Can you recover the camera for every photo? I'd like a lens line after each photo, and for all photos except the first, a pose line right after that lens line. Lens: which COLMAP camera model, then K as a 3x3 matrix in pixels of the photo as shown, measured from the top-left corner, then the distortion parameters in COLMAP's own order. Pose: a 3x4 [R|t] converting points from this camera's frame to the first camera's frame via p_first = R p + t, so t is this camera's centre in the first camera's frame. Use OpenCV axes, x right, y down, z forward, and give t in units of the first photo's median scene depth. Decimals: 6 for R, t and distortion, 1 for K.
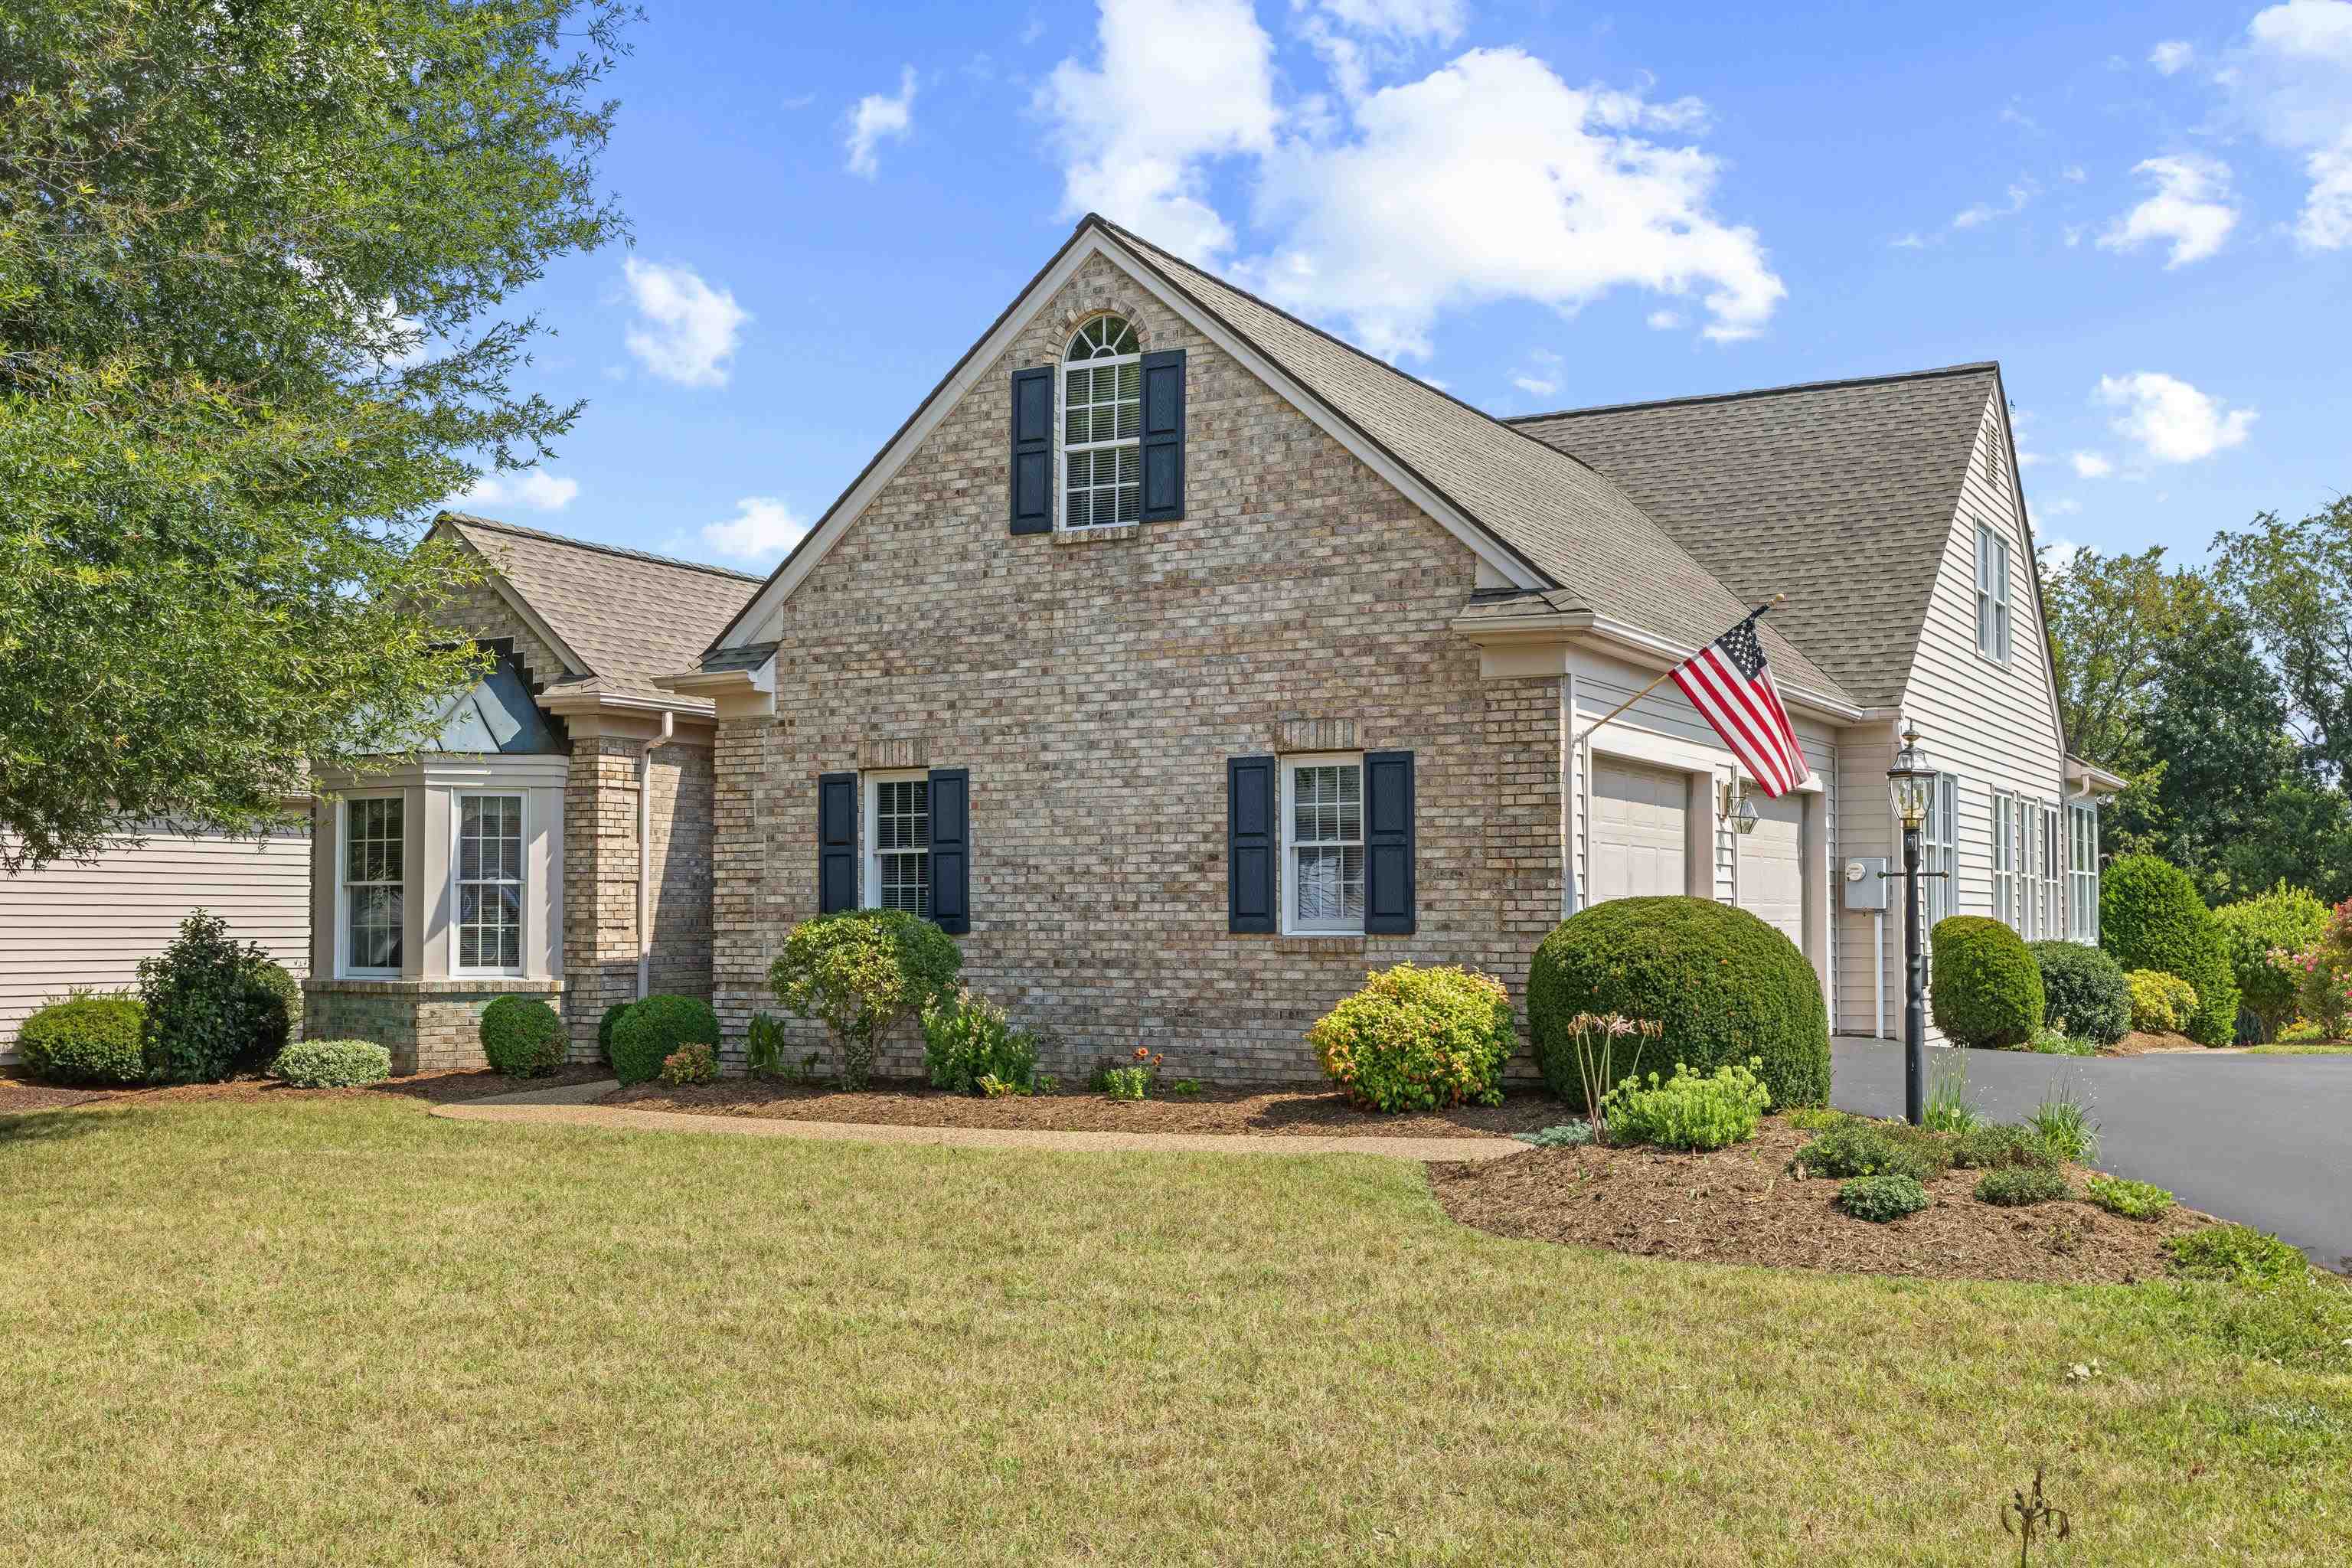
lens RADIAL K [[2330.7, 0, 1191.5], [0, 2330.7, 823.5], [0, 0, 1]] dist [0.005010, 0.000000]
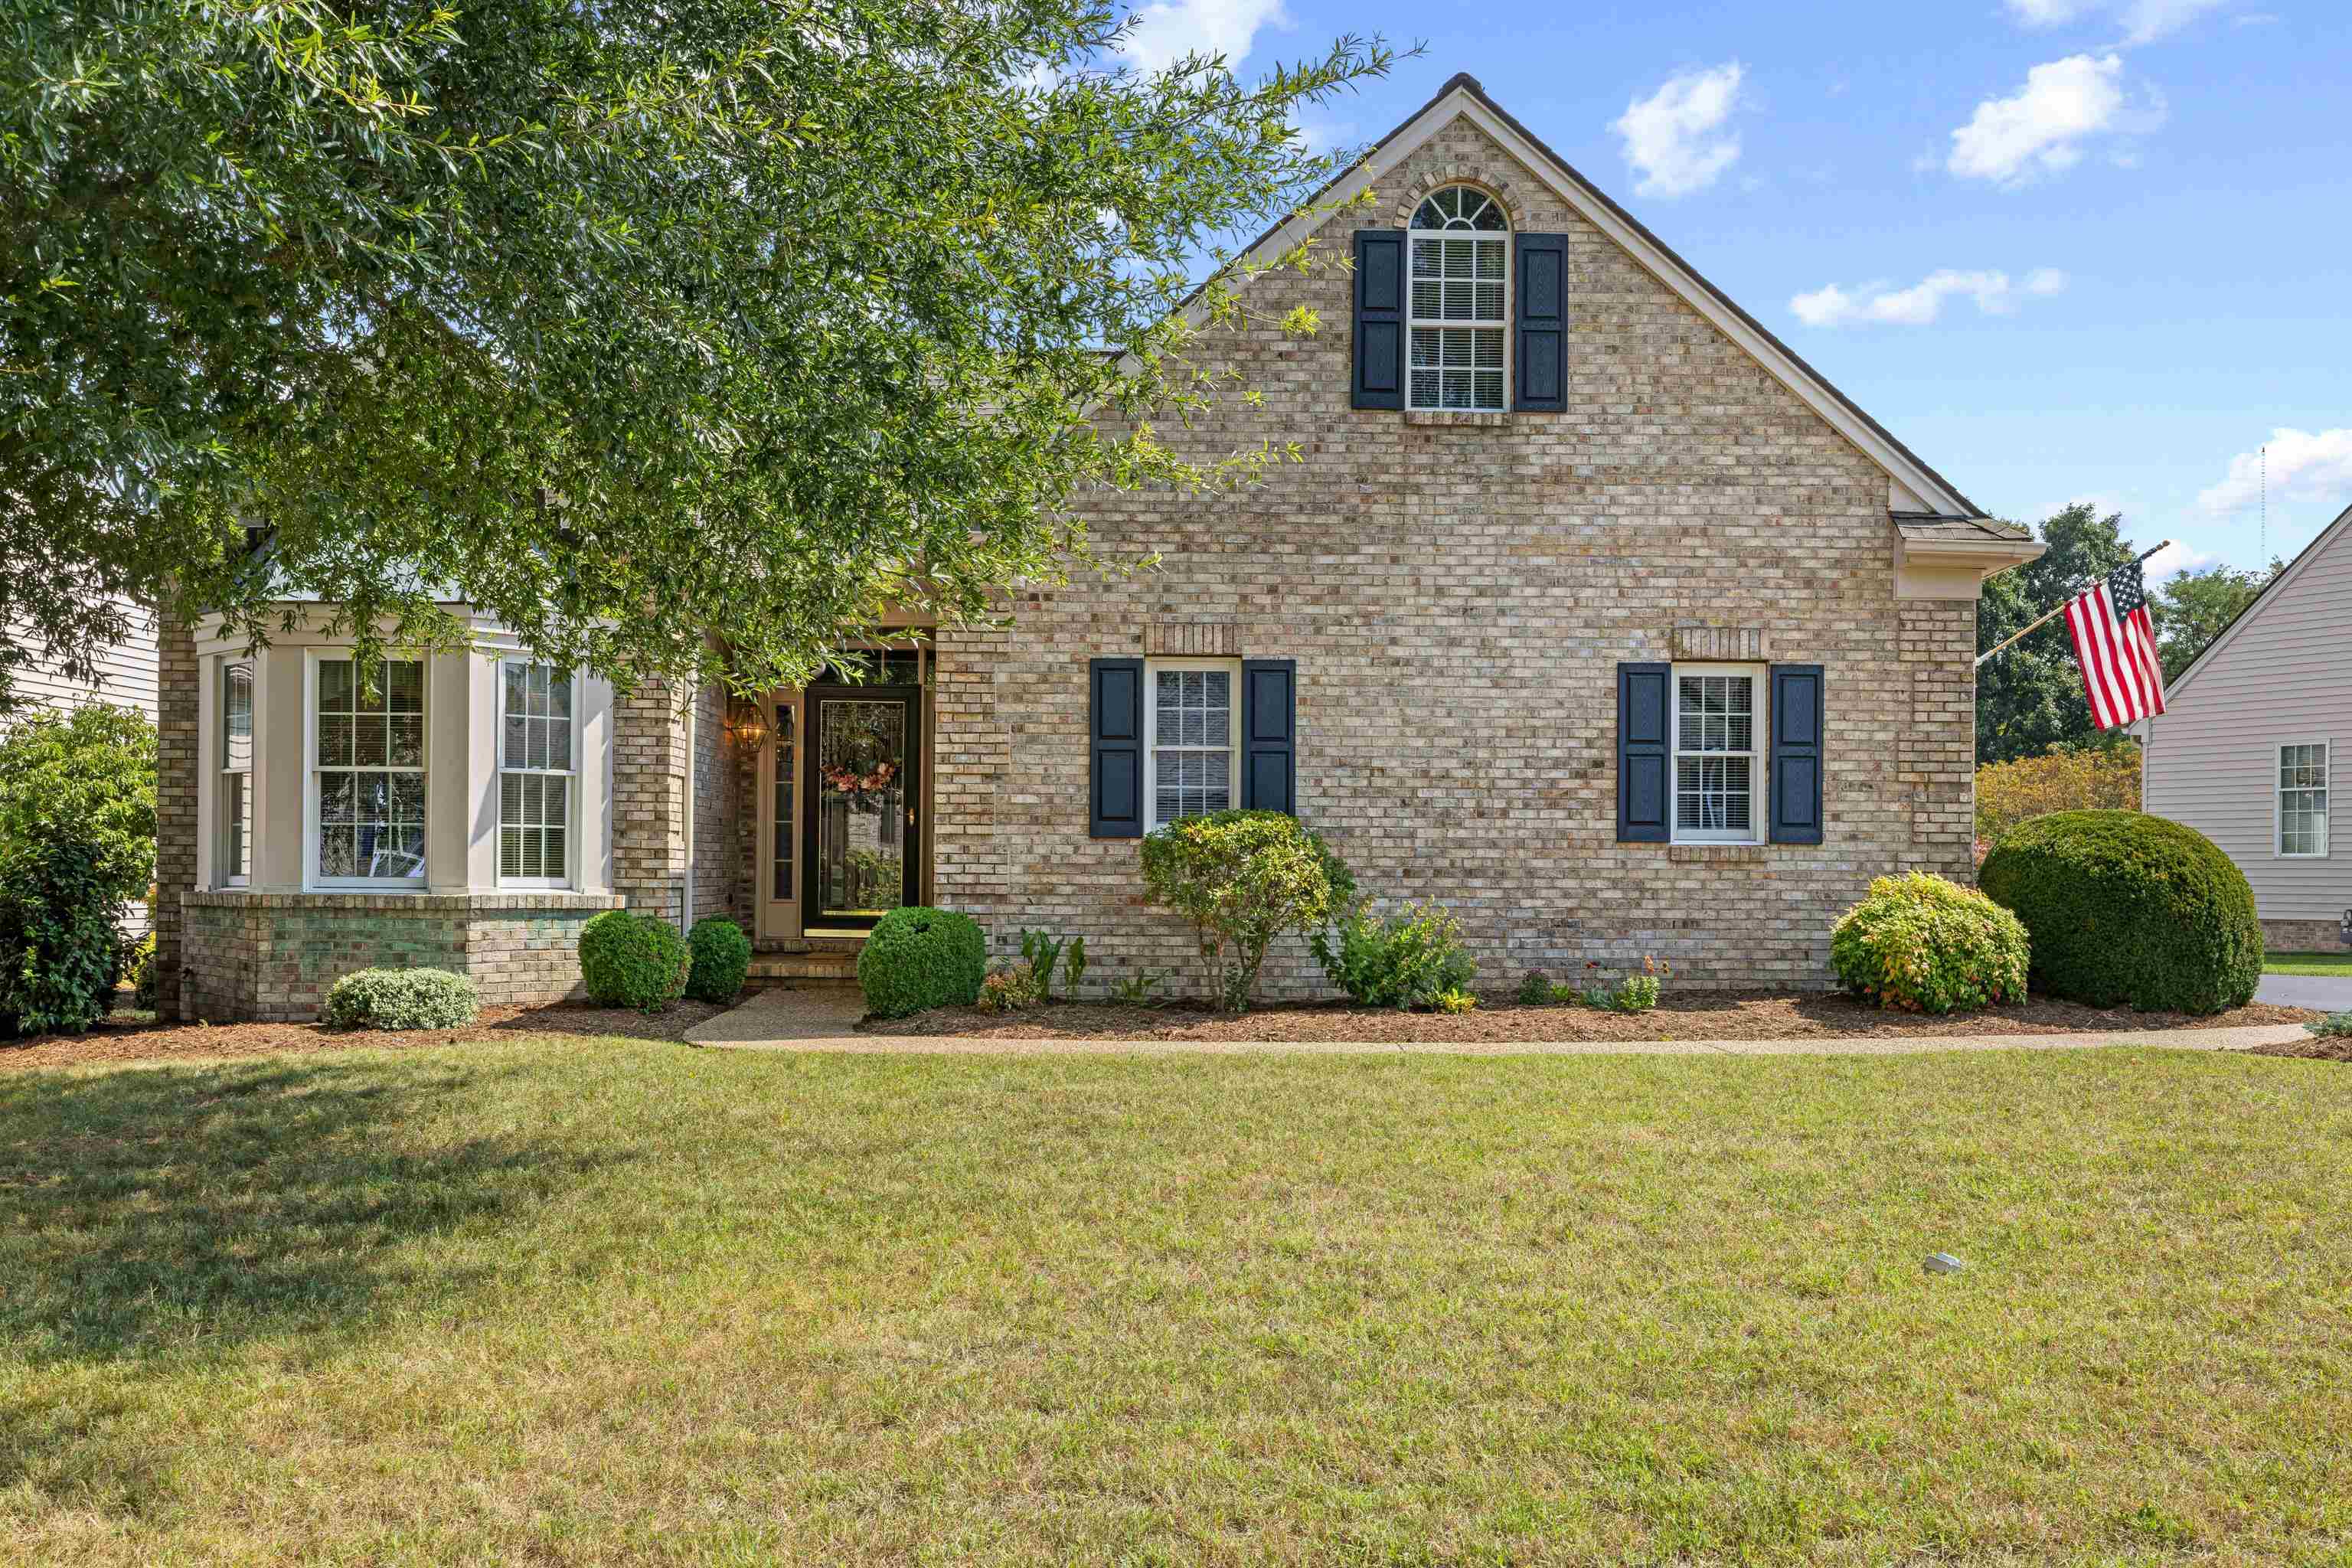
lens RADIAL K [[2330.7, 0, 1214.4], [0, 2330.7, 870.3], [0, 0, 1]] dist [0.005010, 0.000000]
pose [[0.866402, 0.011068, 0.499224, -0.567366], [-0.030063, 0.999097, 0.030024, 0.031763], [-0.498441, -0.041021, 0.865953, 0.215019]]
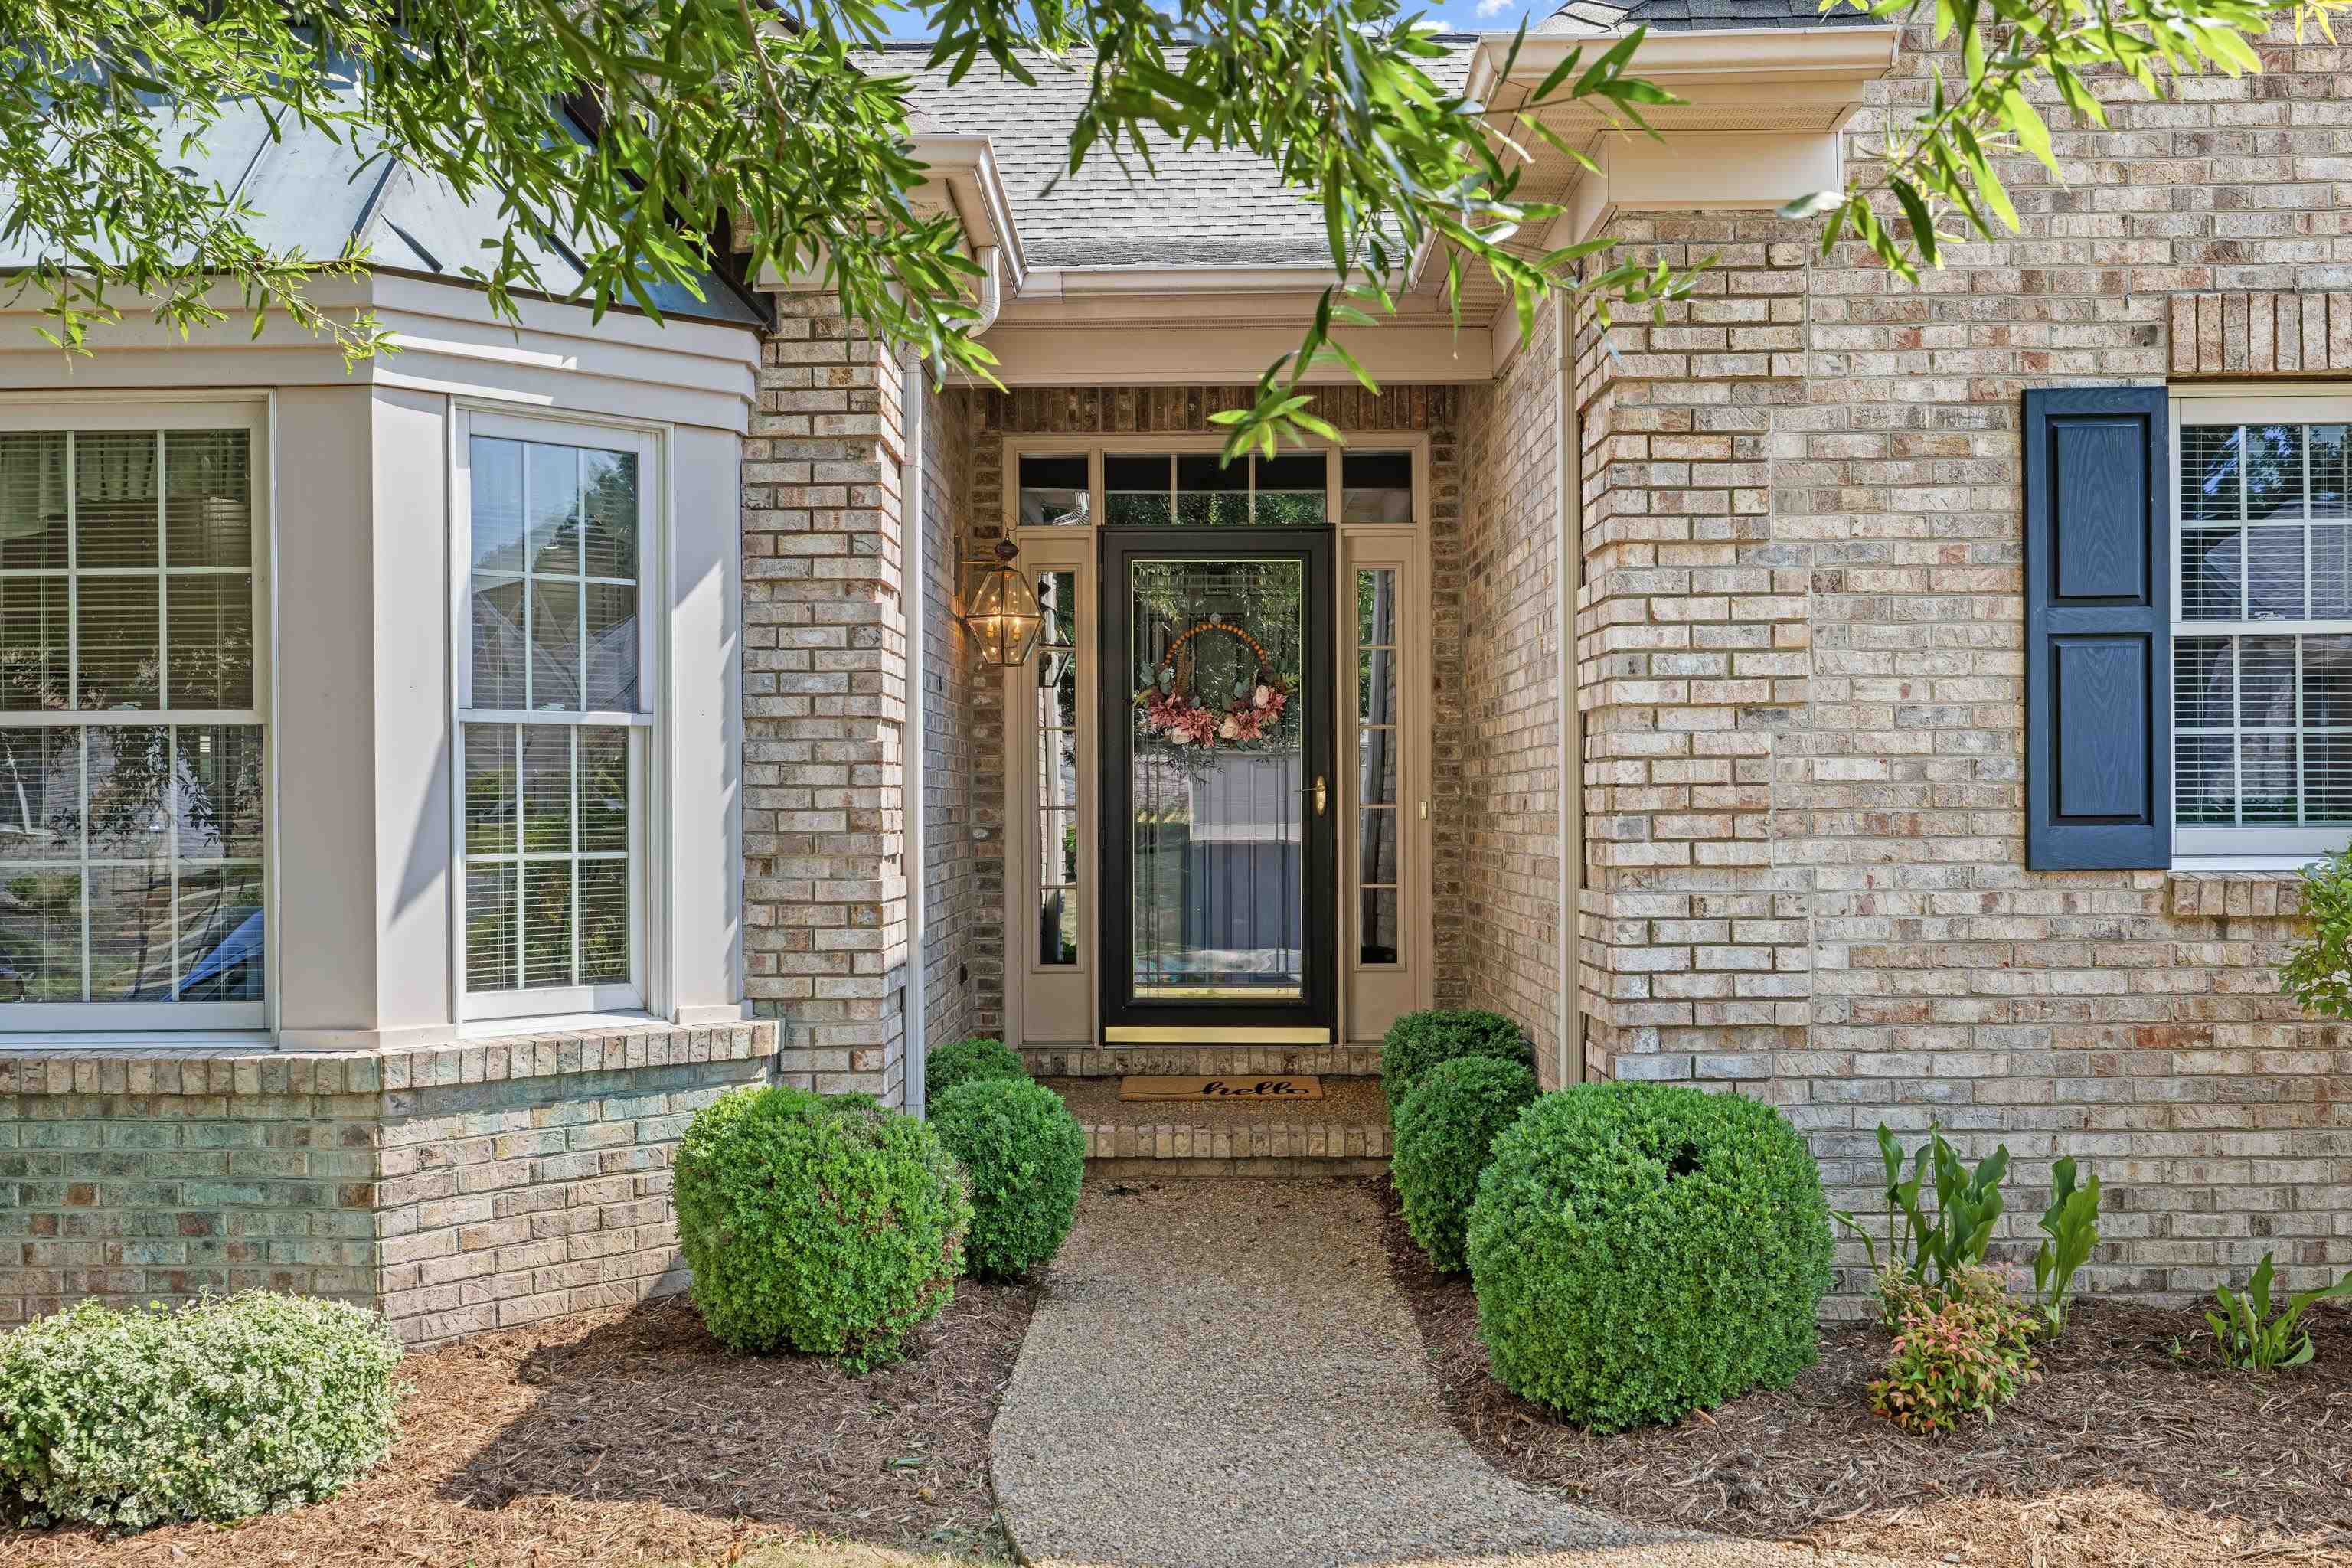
lens RADIAL K [[2330.7, 0, 1176.4], [0, 2330.7, 804.9], [0, 0, 1]] dist [0.005010, 0.000000]
pose [[0.879061, -0.003652, 0.476695, -0.428657], [-0.014023, 0.999340, 0.033516, 0.028650], [-0.476503, -0.036148, 0.878430, 0.779796]]
